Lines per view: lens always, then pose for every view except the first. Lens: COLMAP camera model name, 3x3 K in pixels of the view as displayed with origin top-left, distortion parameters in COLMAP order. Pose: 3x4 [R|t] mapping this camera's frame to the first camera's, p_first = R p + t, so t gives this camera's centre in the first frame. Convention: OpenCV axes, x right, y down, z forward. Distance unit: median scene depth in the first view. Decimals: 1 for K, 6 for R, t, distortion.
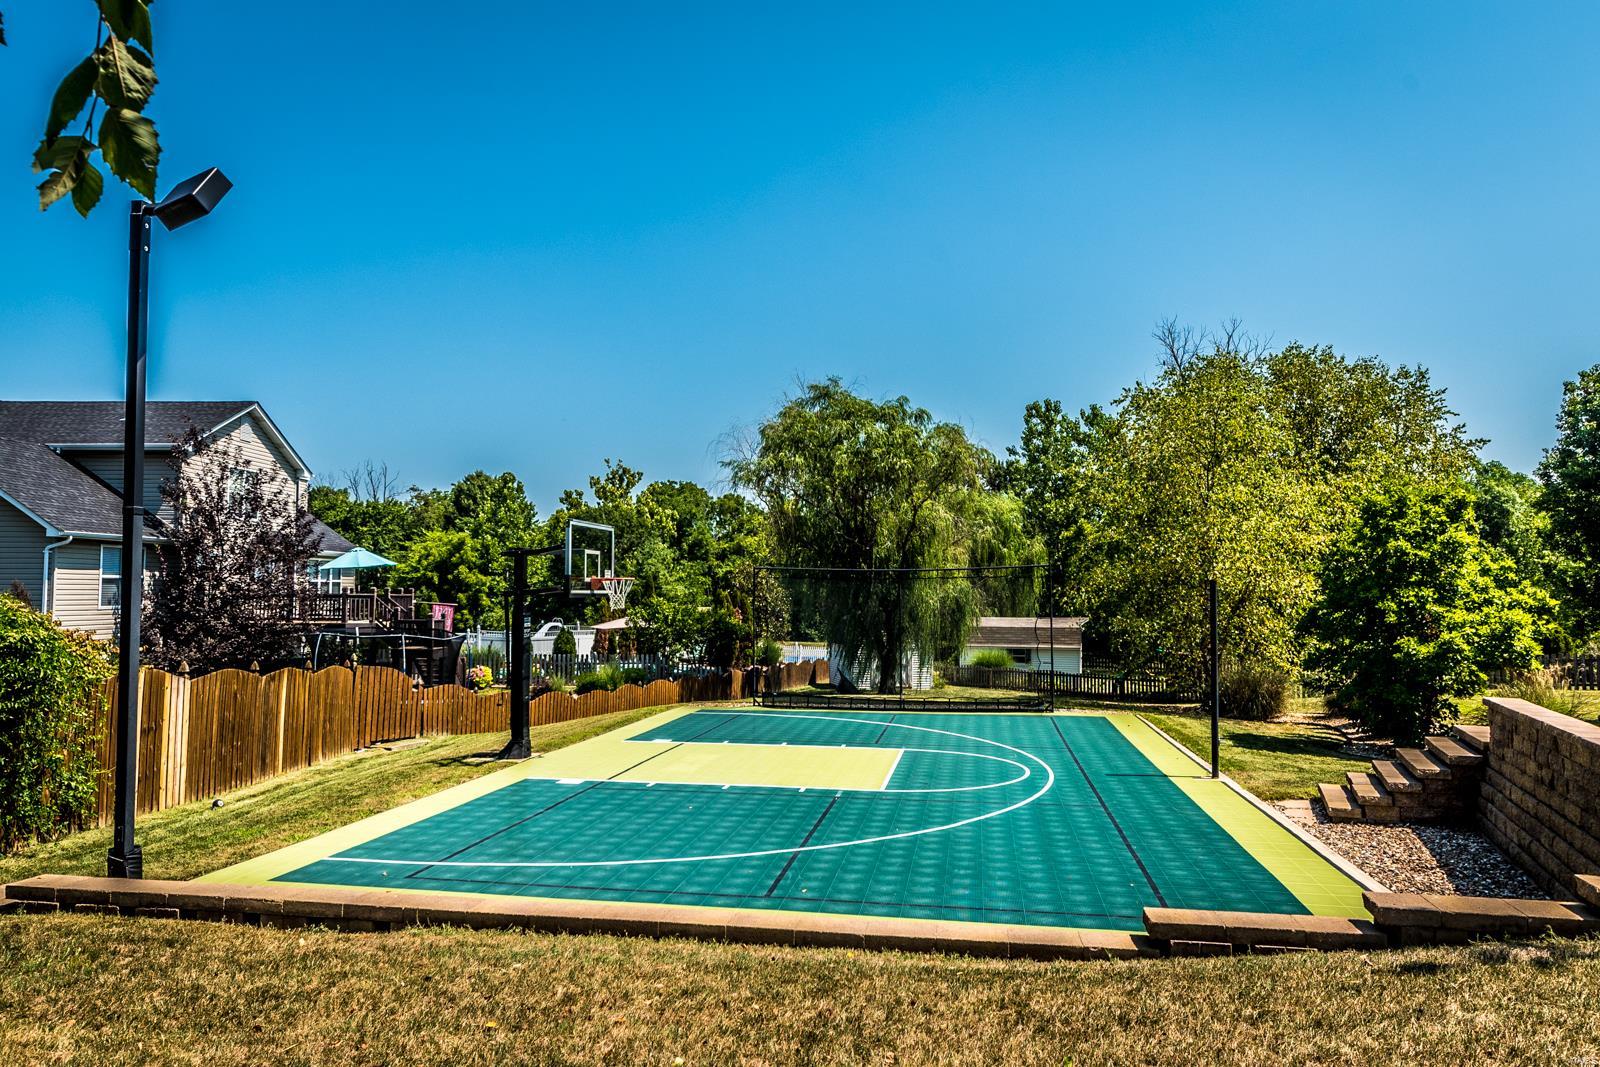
lens RADIAL K [[1060.6, 0, 797.2], [0, 1060.6, 529.8], [0, 0, 1]] dist [-0.003817, -0.001385]
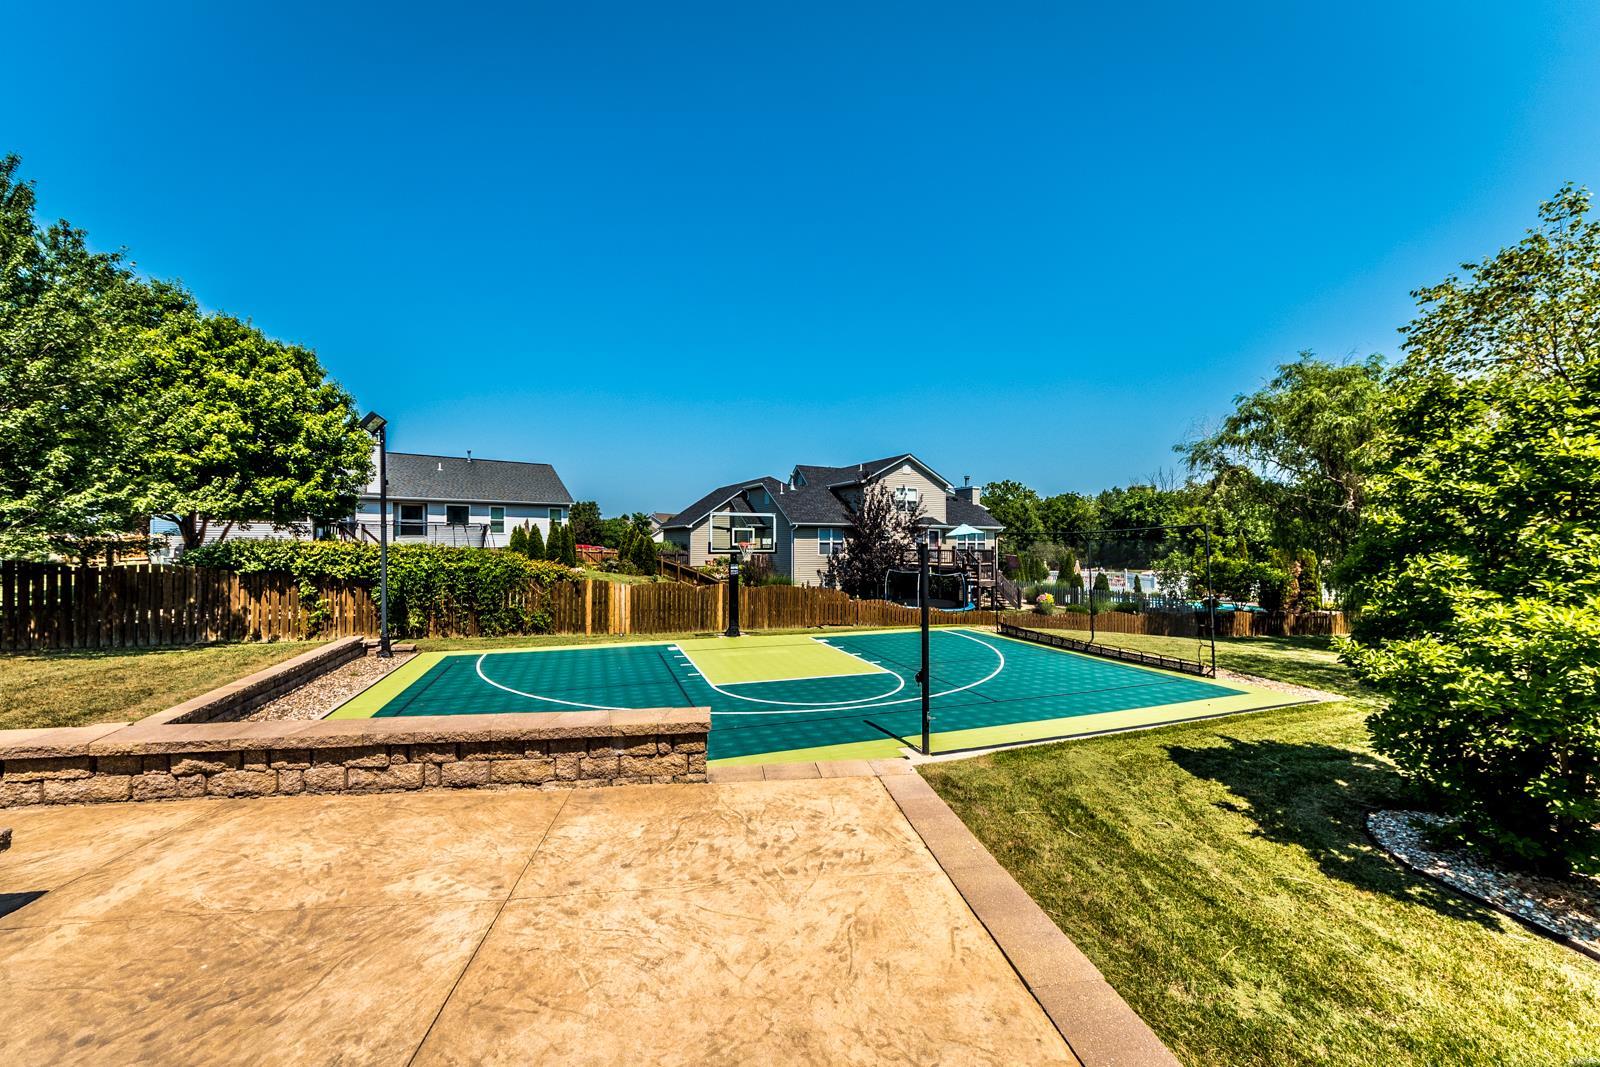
lens RADIAL K [[572.0, 0, 792.9], [0, 572.0, 536.2], [0, 0, 1]] dist [-0.001403, -0.000453]
pose [[0.488233, -0.015597, -0.872574, 0.224063], [0.051977, 0.998585, 0.011233, 0.008204], [0.871164, -0.050838, 0.488353, 0.188243]]
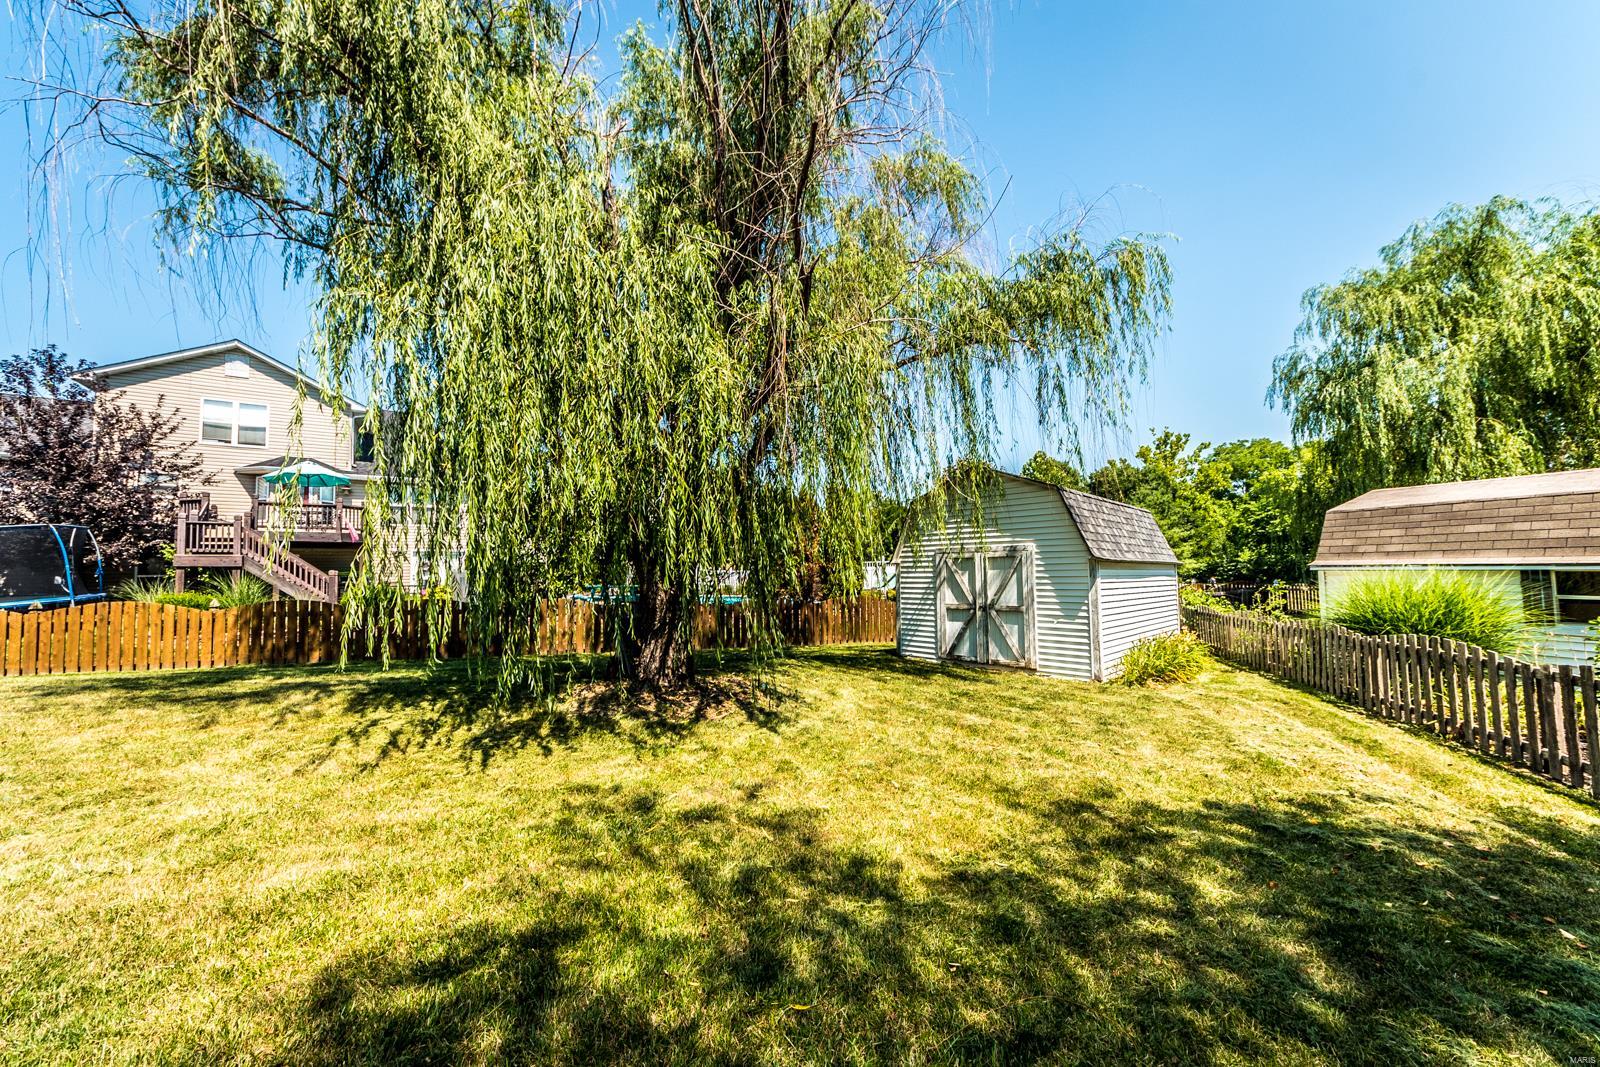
lens RADIAL K [[572.0, 0, 792.9], [0, 572.0, 536.2], [0, 0, 1]] dist [-0.001403, -0.000453]
pose [[0.587517, -0.057083, -0.807196, 0.212621], [0.065470, 0.997592, -0.022895, 0.095742], [0.806559, -0.039395, 0.589840, 0.771558]]
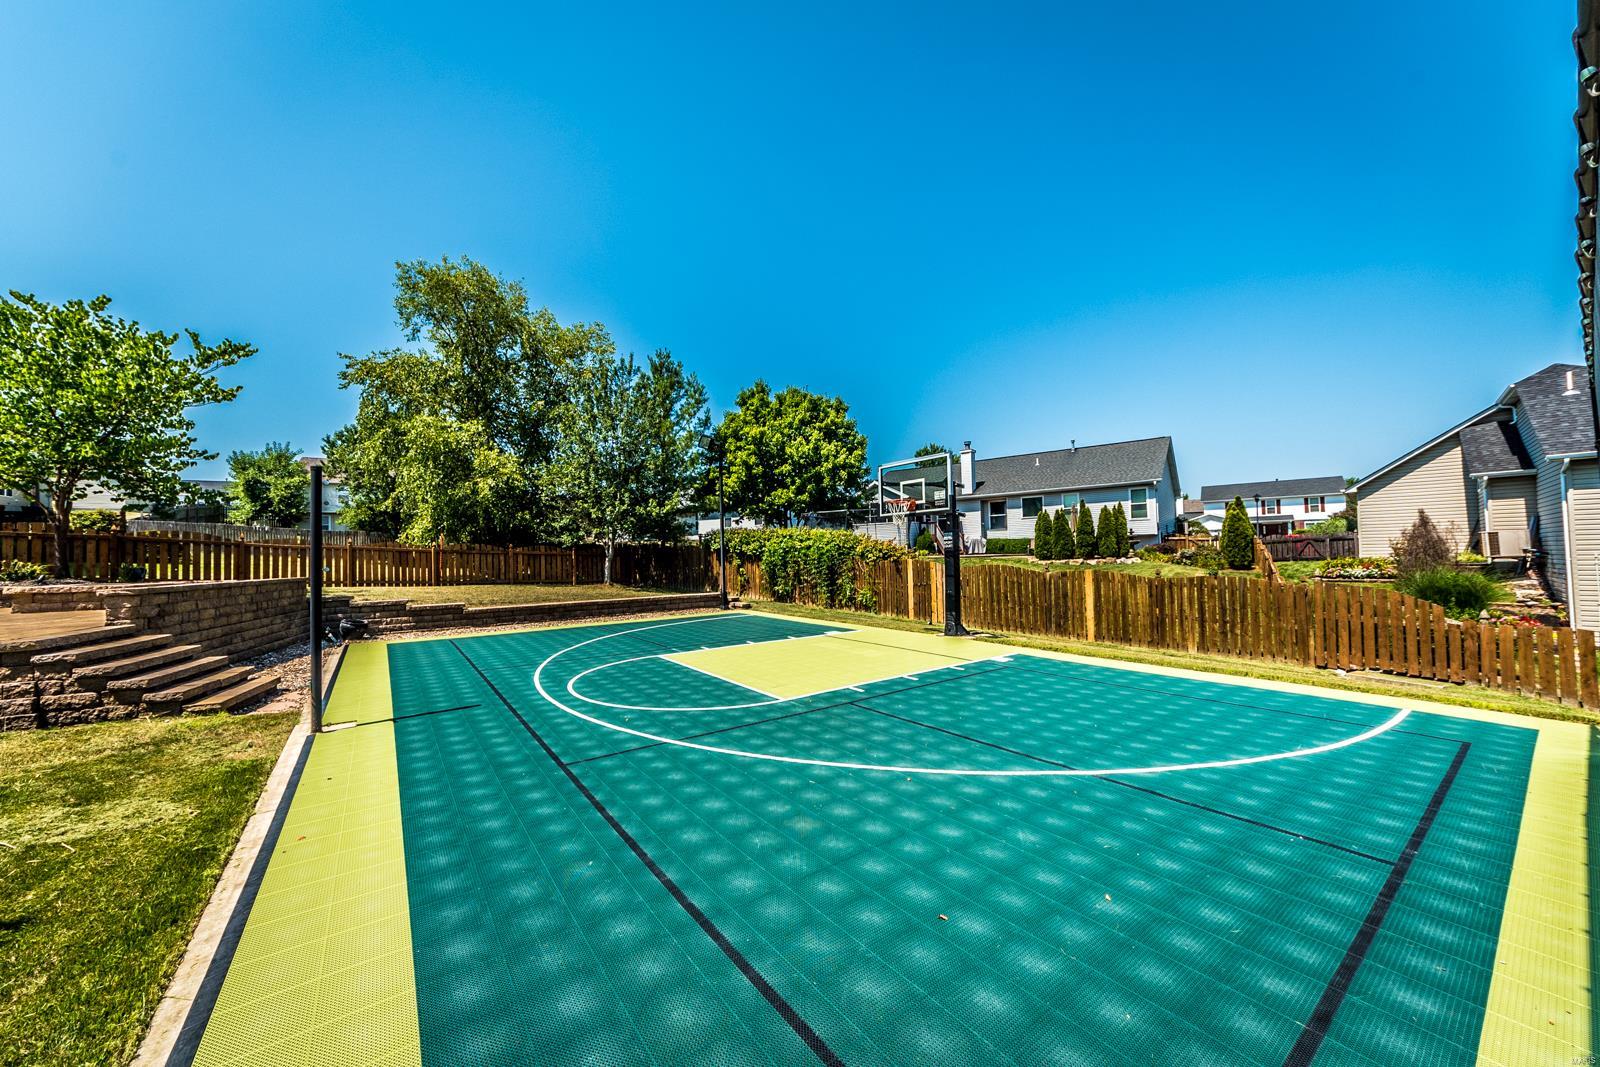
lens RADIAL K [[567.4, 0, 794.5], [0, 567.4, 538.7], [0, 0, 1]] dist [0.000489, -0.000038]
pose [[-0.702495, -0.012634, -0.711577, 0.127260], [0.059034, 0.995362, -0.075953, 0.042641], [0.709236, -0.095363, -0.698491, 0.437976]]
